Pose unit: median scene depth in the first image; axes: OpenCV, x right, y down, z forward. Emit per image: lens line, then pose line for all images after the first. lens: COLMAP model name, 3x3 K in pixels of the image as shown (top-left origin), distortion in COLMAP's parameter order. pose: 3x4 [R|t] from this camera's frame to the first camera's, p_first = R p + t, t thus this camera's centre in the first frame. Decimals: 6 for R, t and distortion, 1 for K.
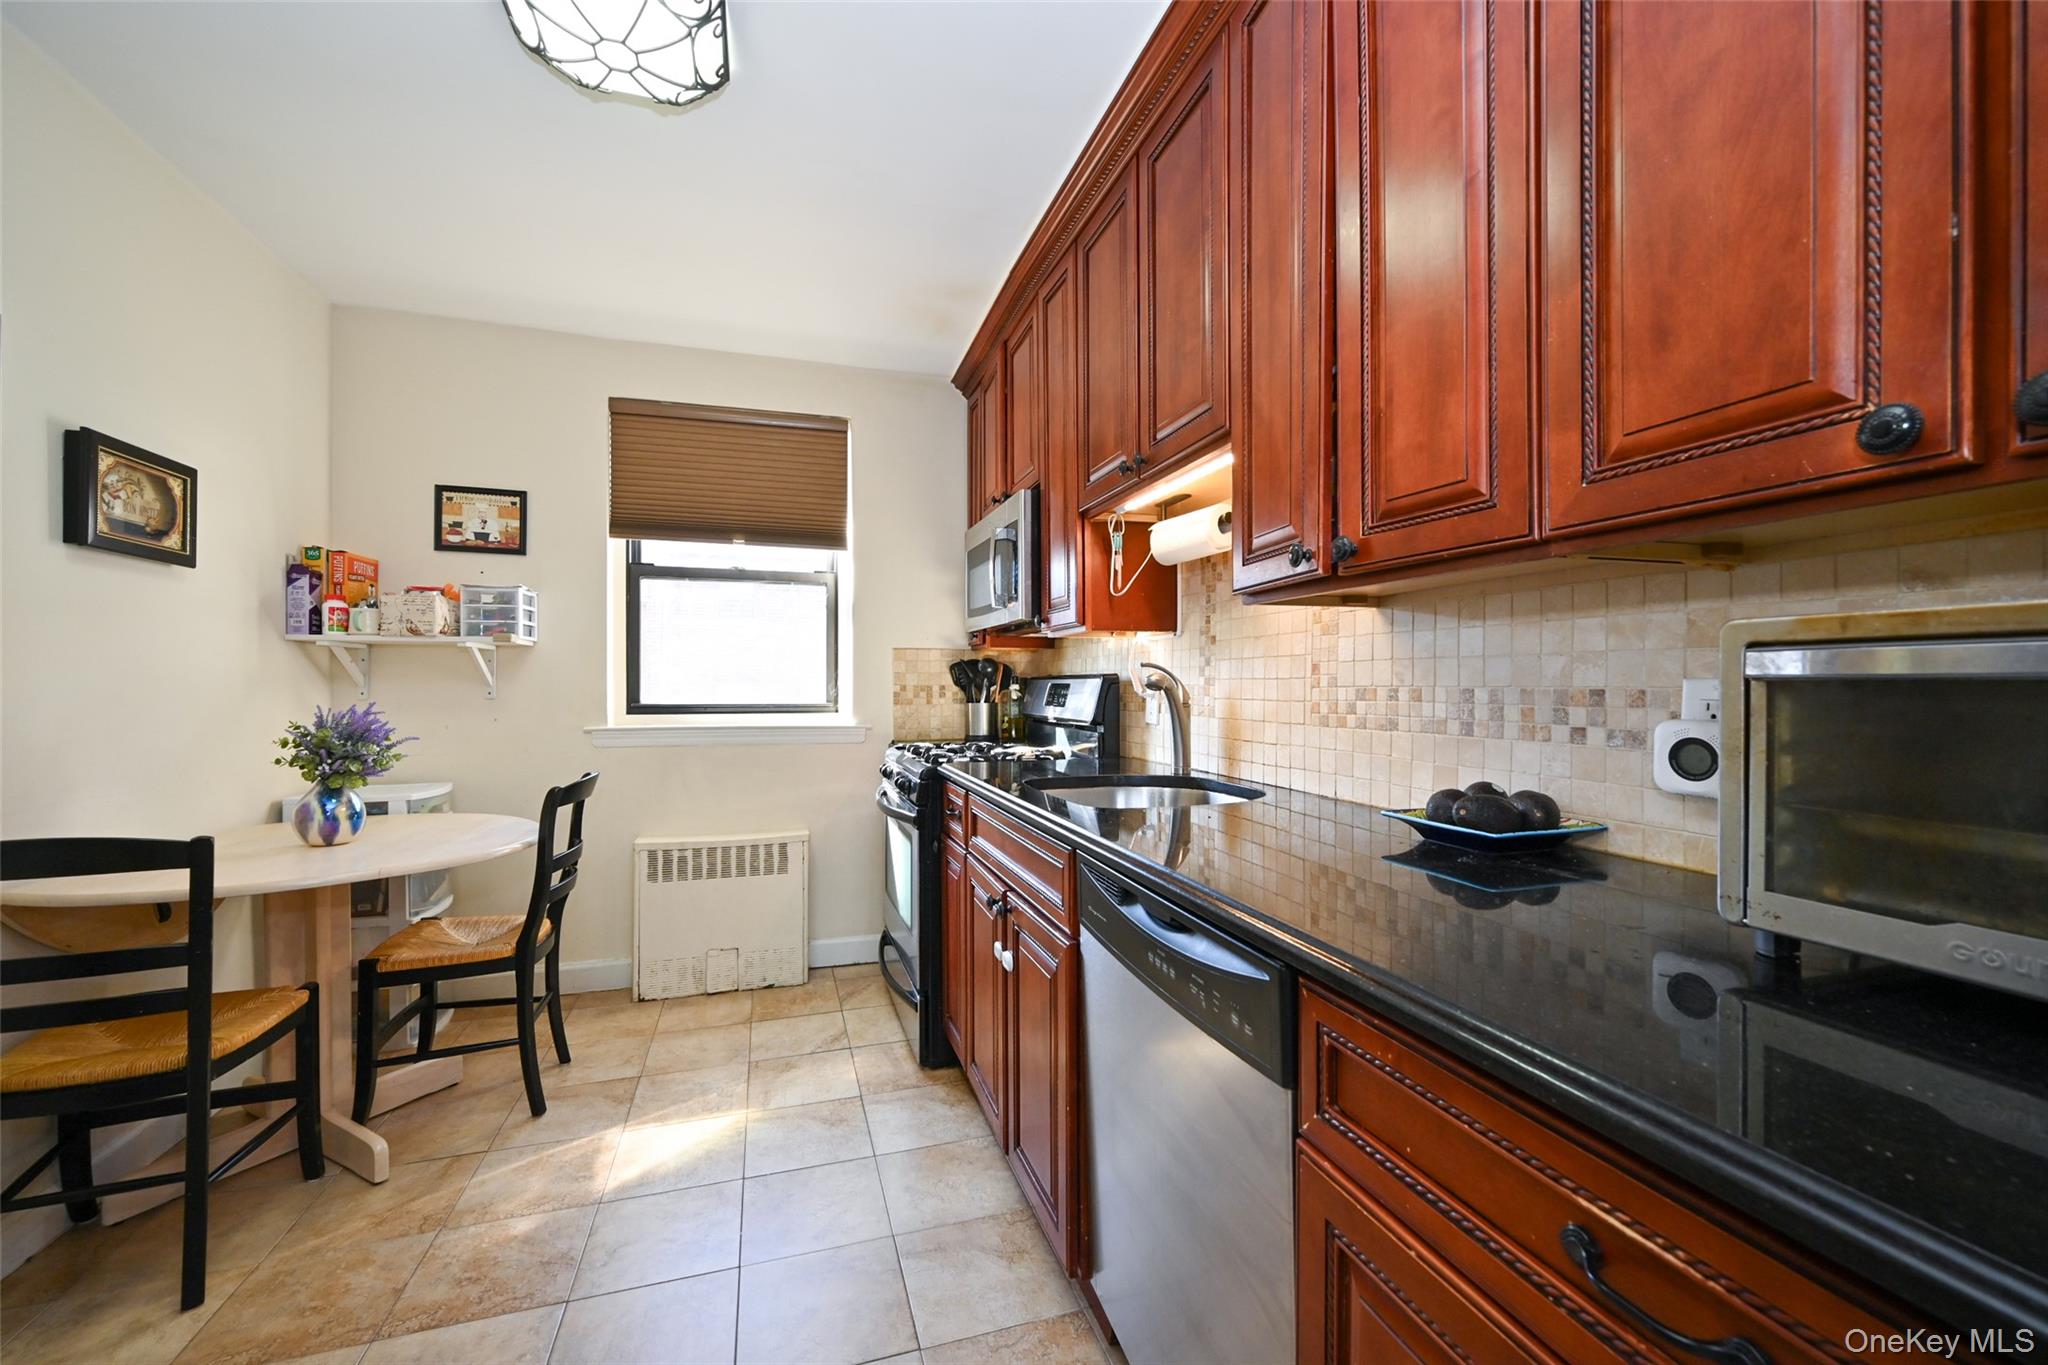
lens RADIAL K [[810.4, 0, 1021.8], [0, 810.4, 686.1], [0, 0, 1]] dist [-0.001233, 0.001058]
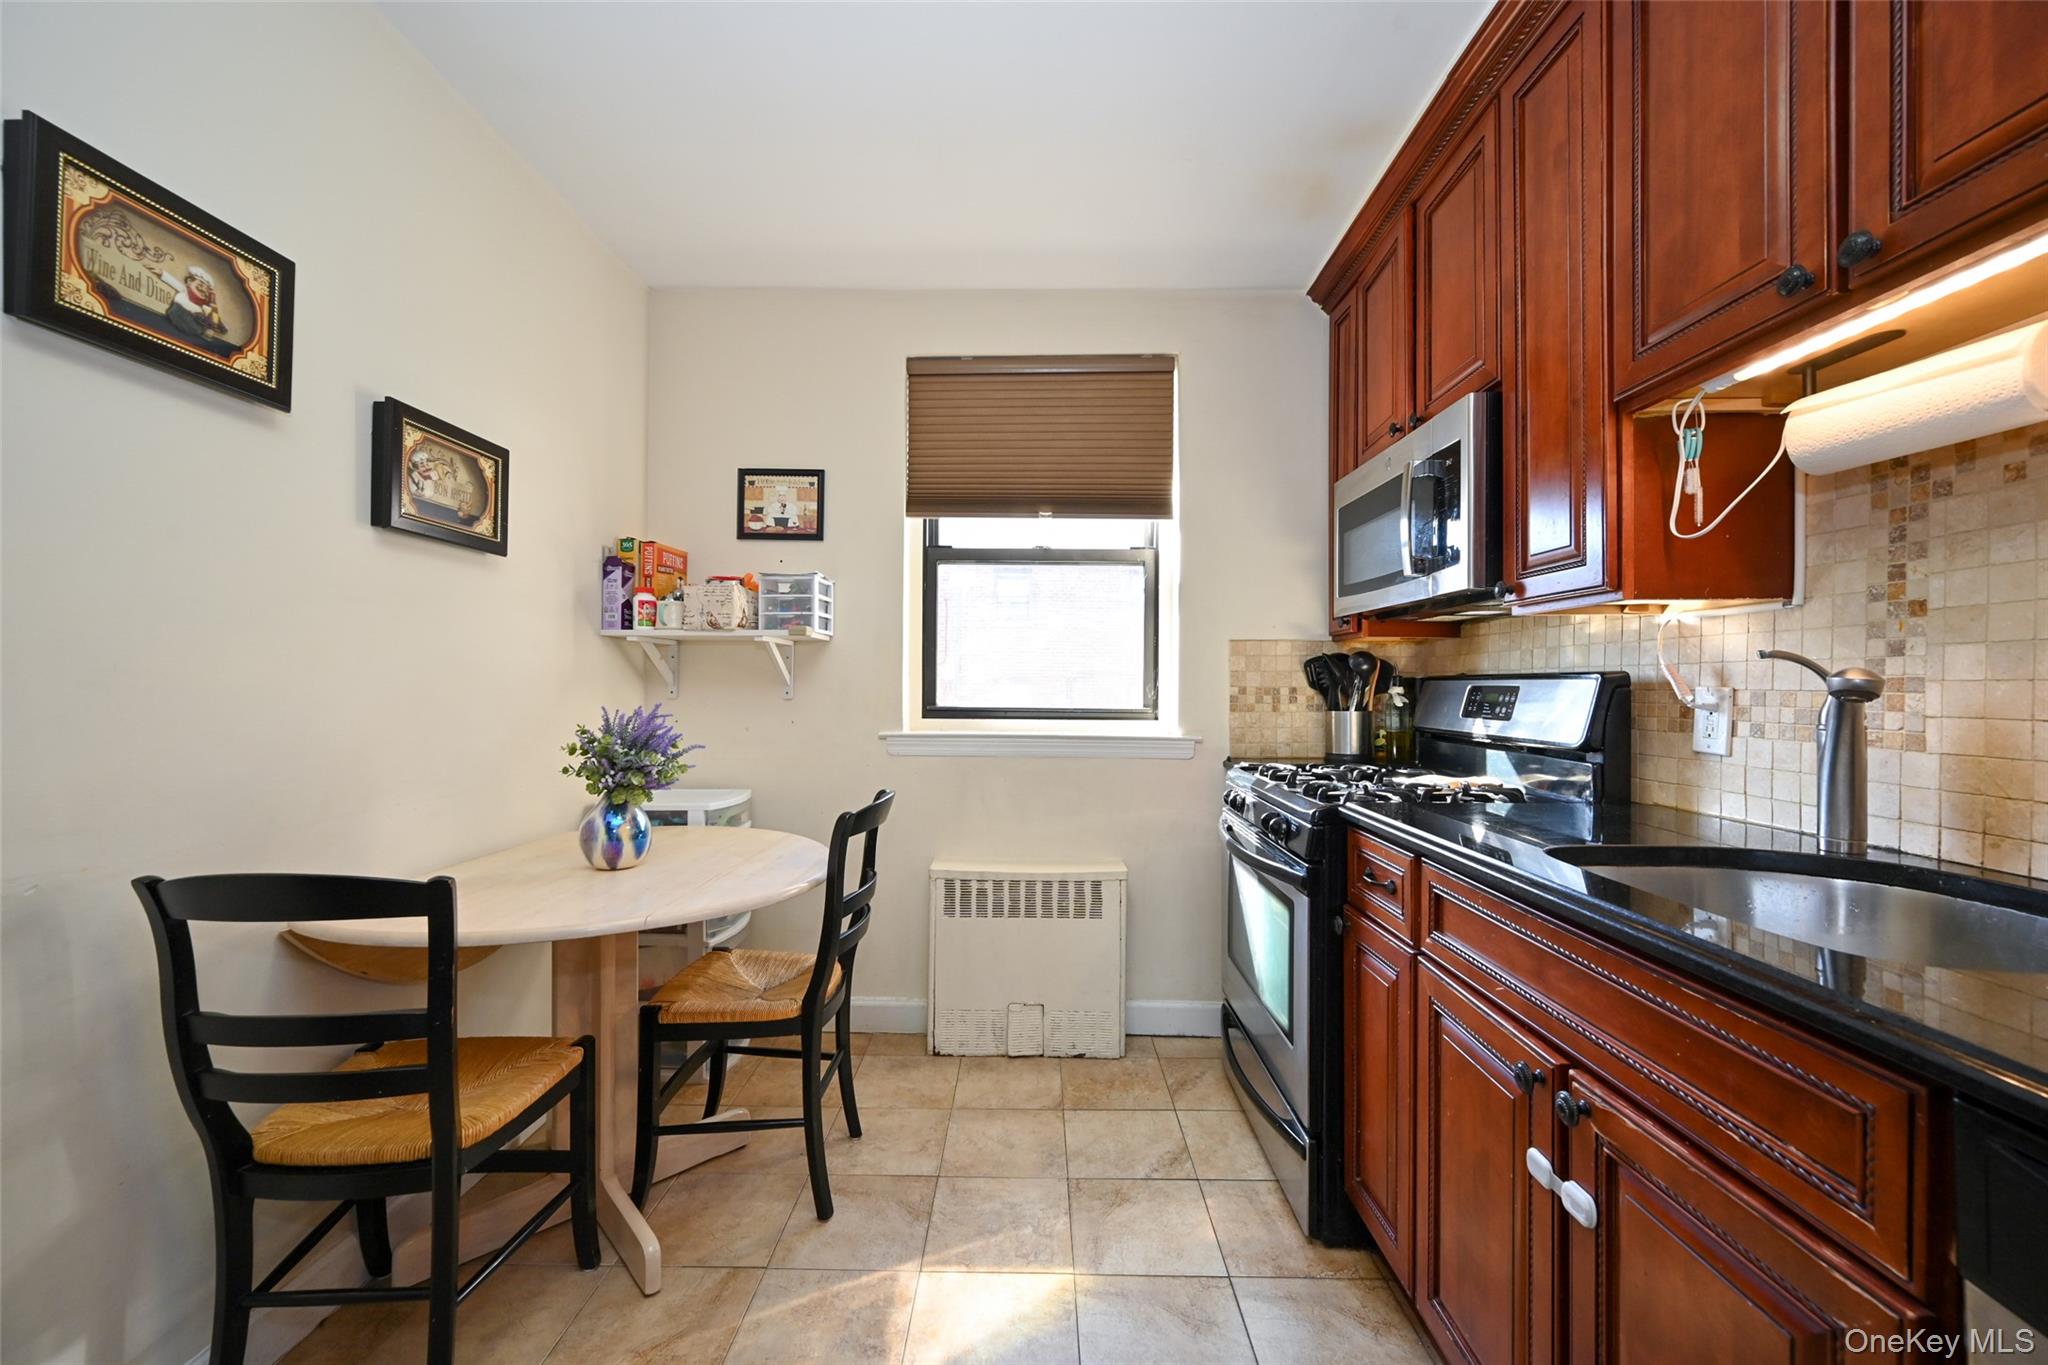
lens RADIAL K [[810.4, 0, 1014.6], [0, 810.4, 681.4], [0, 0, 1]] dist [-0.001233, 0.001058]
pose [[0.945797, 0.004426, -0.324728, -0.140692], [-0.006612, 0.999962, -0.005631, -0.000938], [0.324691, 0.007473, 0.945791, 0.262150]]
